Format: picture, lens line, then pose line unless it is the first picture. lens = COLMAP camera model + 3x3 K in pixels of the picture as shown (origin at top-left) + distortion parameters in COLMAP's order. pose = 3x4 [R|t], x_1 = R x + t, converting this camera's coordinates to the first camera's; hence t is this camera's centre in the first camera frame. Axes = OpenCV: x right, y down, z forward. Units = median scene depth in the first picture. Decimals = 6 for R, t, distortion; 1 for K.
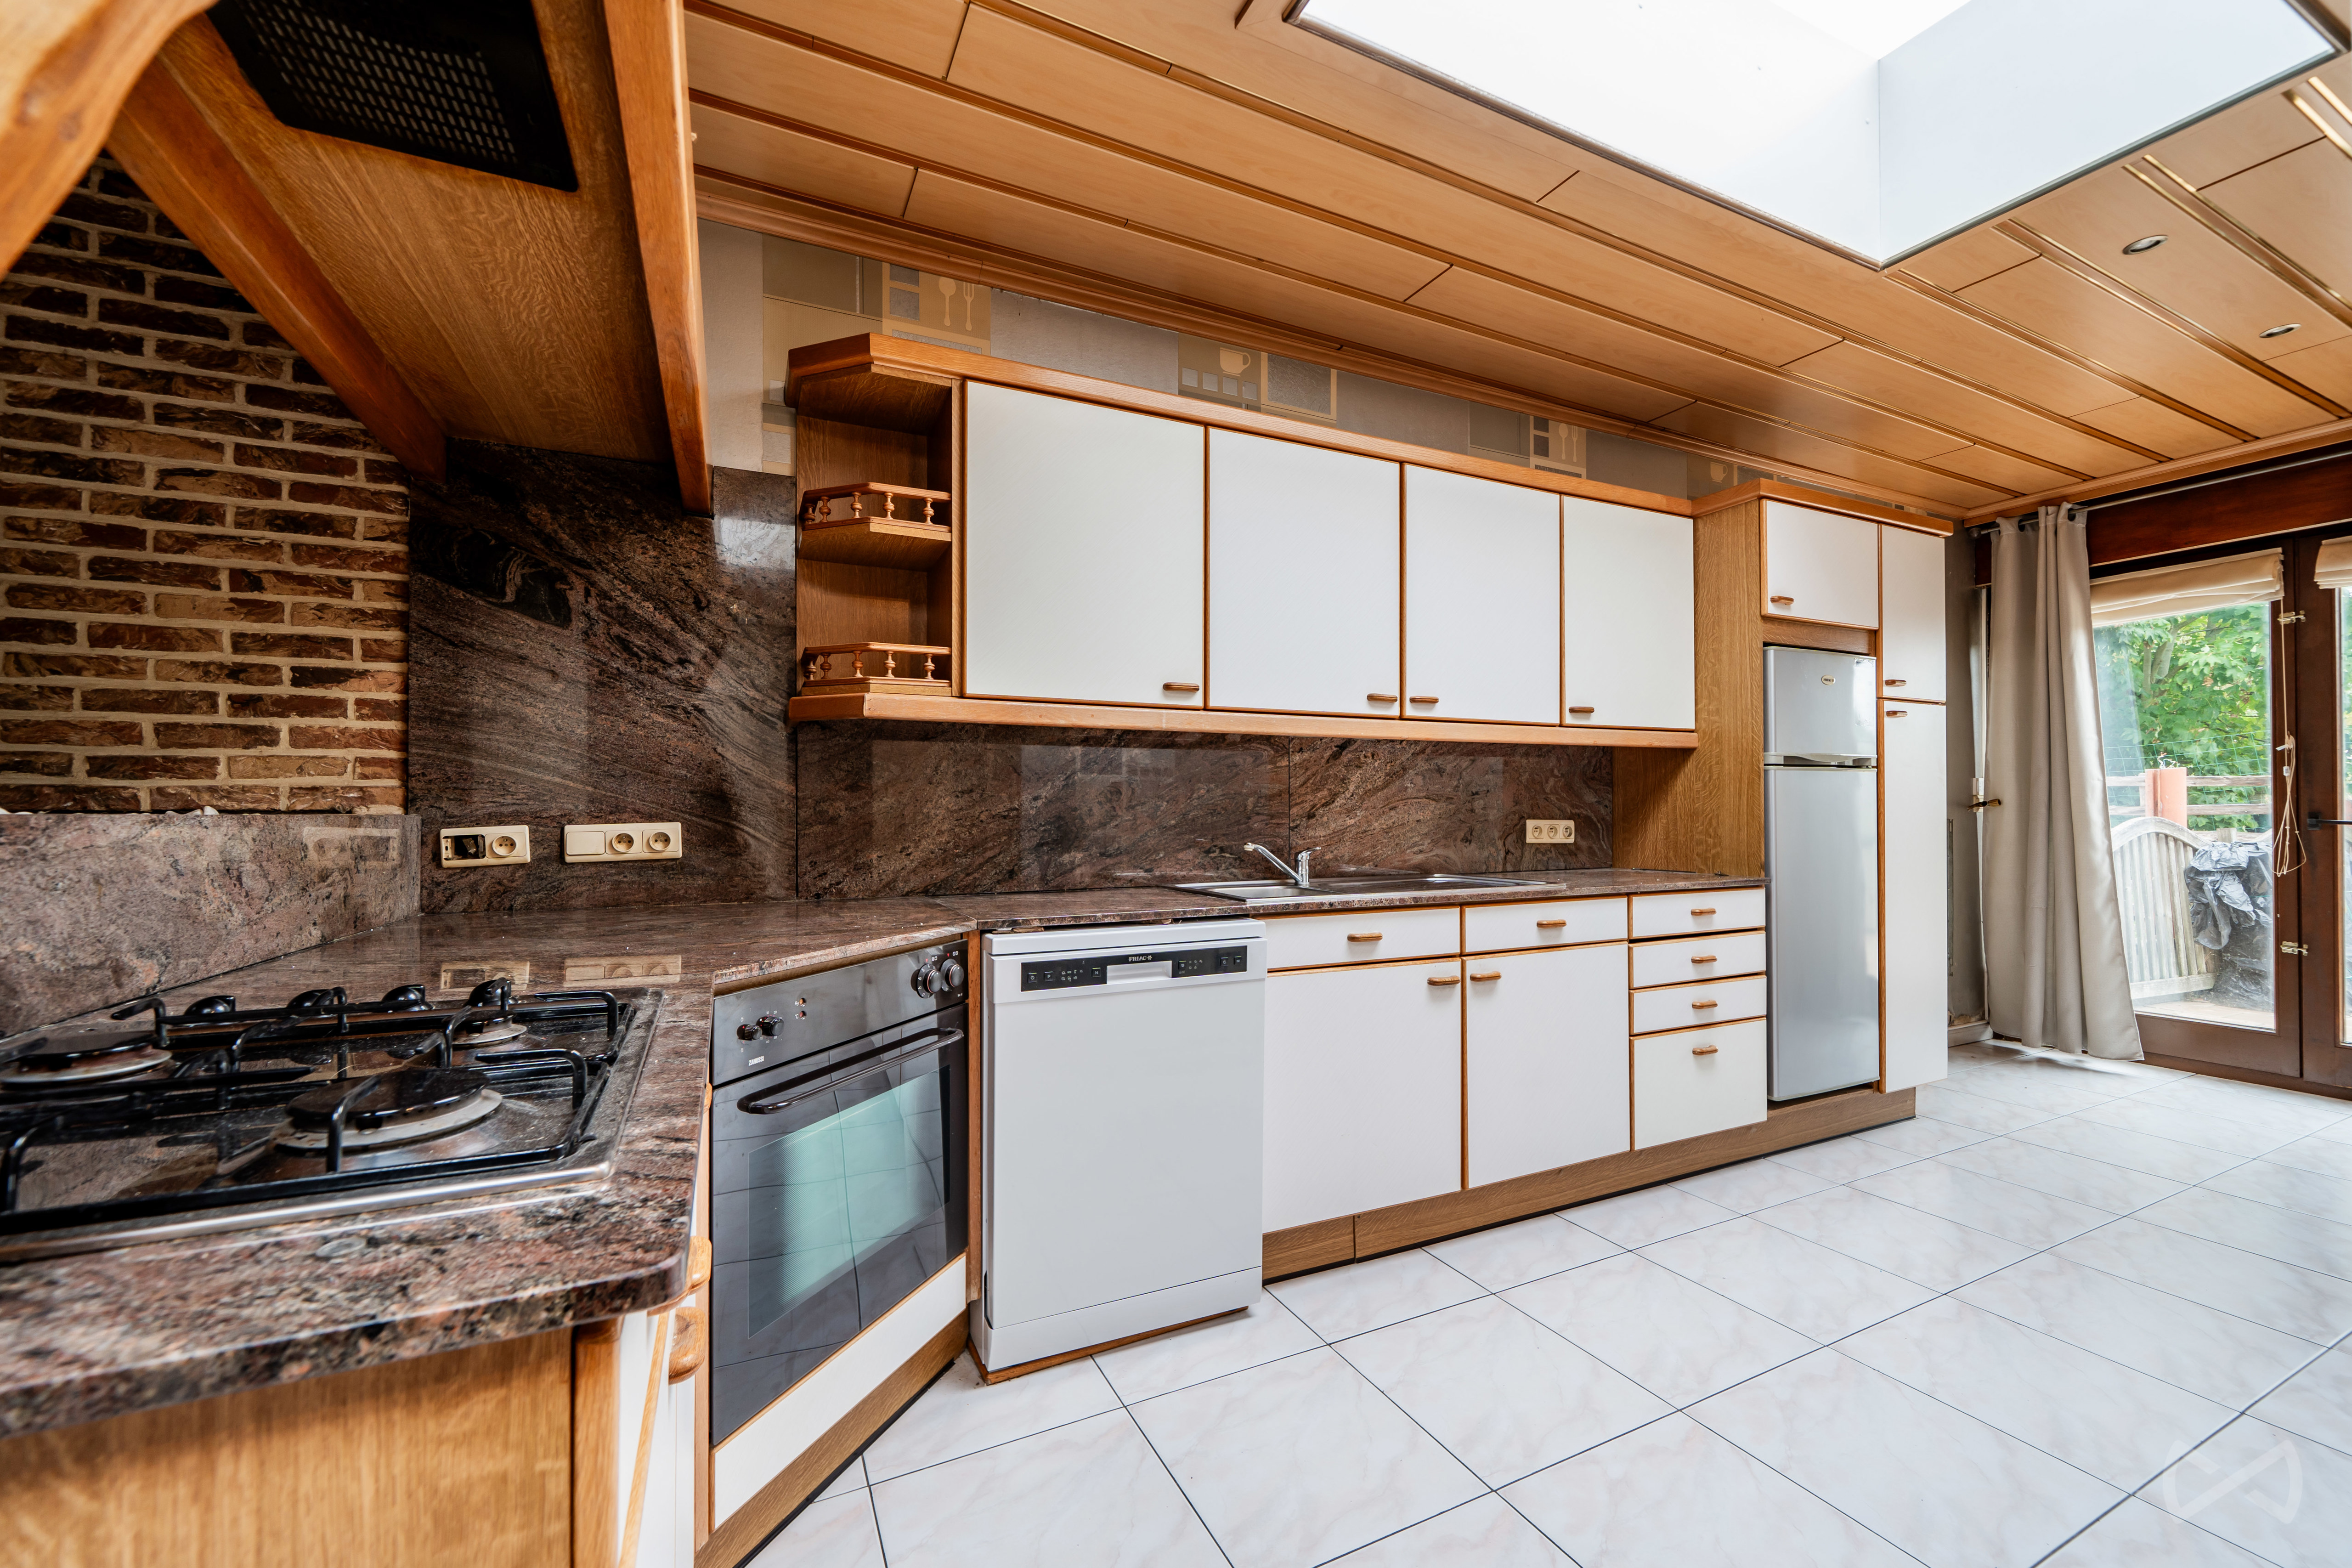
lens RADIAL K [[893.5, 0, 1176.0], [0, 893.5, 802.6], [0, 0, 1]] dist [-0.003120, 0.000103]
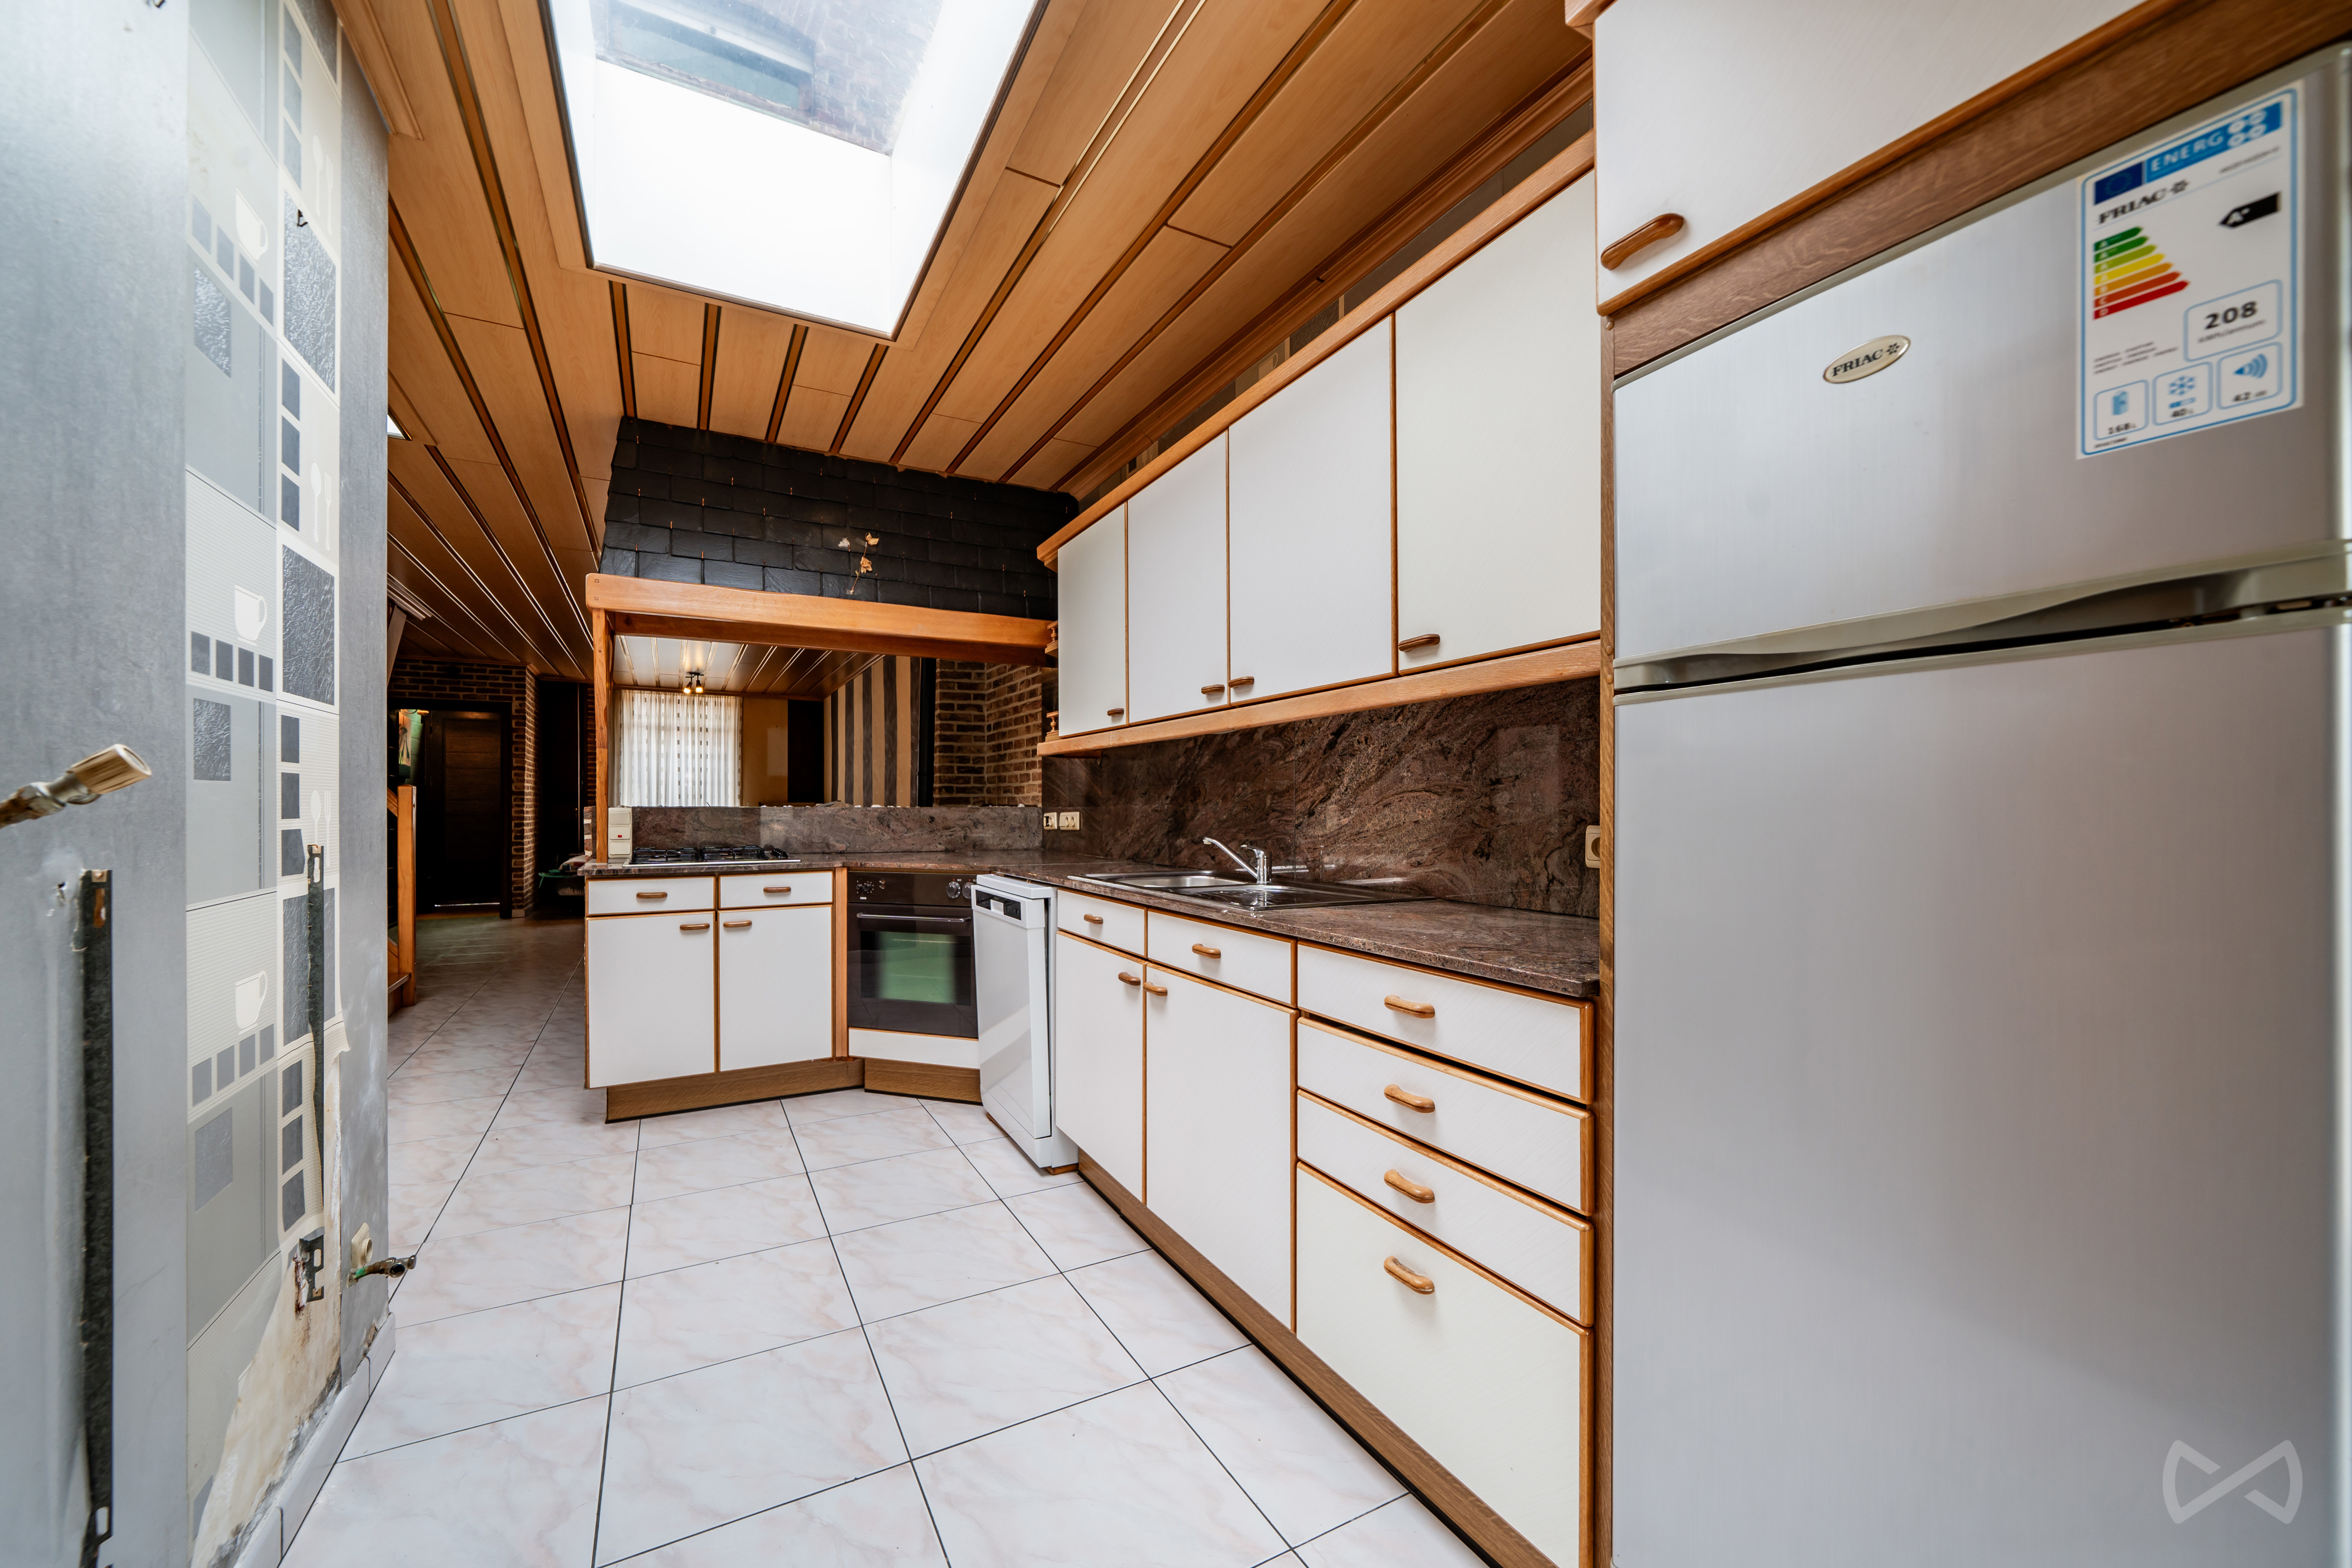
lens RADIAL K [[893.5, 0, 1178.2], [0, 893.5, 797.9], [0, 0, 1]] dist [-0.003120, 0.000103]
pose [[0.074774, -0.005771, -0.997184, 1.048244], [0.009585, 0.999941, -0.005068, 0.002448], [0.997154, -0.009179, 0.074824, 0.792864]]
